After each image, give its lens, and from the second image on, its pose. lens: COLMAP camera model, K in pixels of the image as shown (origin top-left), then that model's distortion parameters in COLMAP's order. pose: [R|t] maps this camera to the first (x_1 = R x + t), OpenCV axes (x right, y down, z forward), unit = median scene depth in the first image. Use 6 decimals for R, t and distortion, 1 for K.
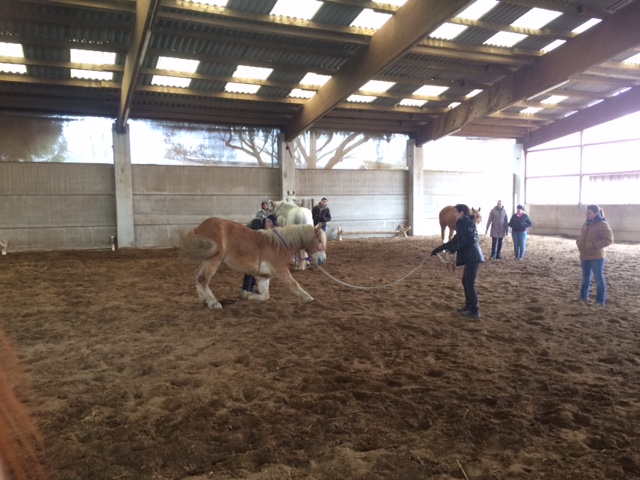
lens RADIAL K [[542.6, 0, 320.0], [0, 542.6, 240.0], [0, 0, 1]] dist [0.093862, -0.117108]
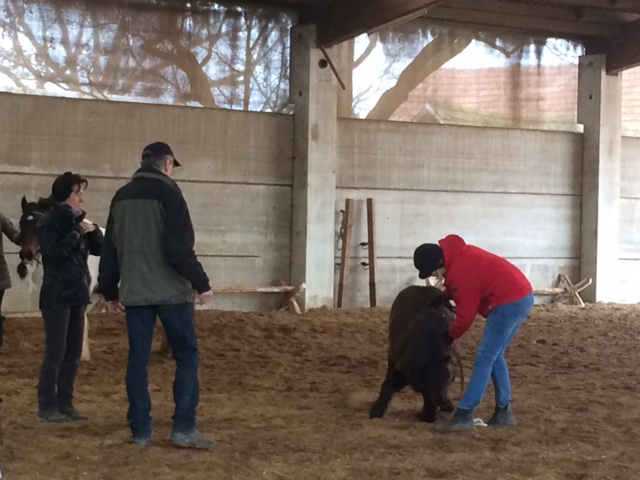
lens RADIAL K [[1743.4, 0, 320.0], [0, 1743.4, 240.0], [0, 0, 1]] dist [0.038901, 0.287420]
pose [[0.977876, 0.028520, 0.207232, -0.334040], [-0.016322, 0.998045, -0.060335, 0.030844], [-0.208548, 0.055617, 0.976429, -0.204096]]
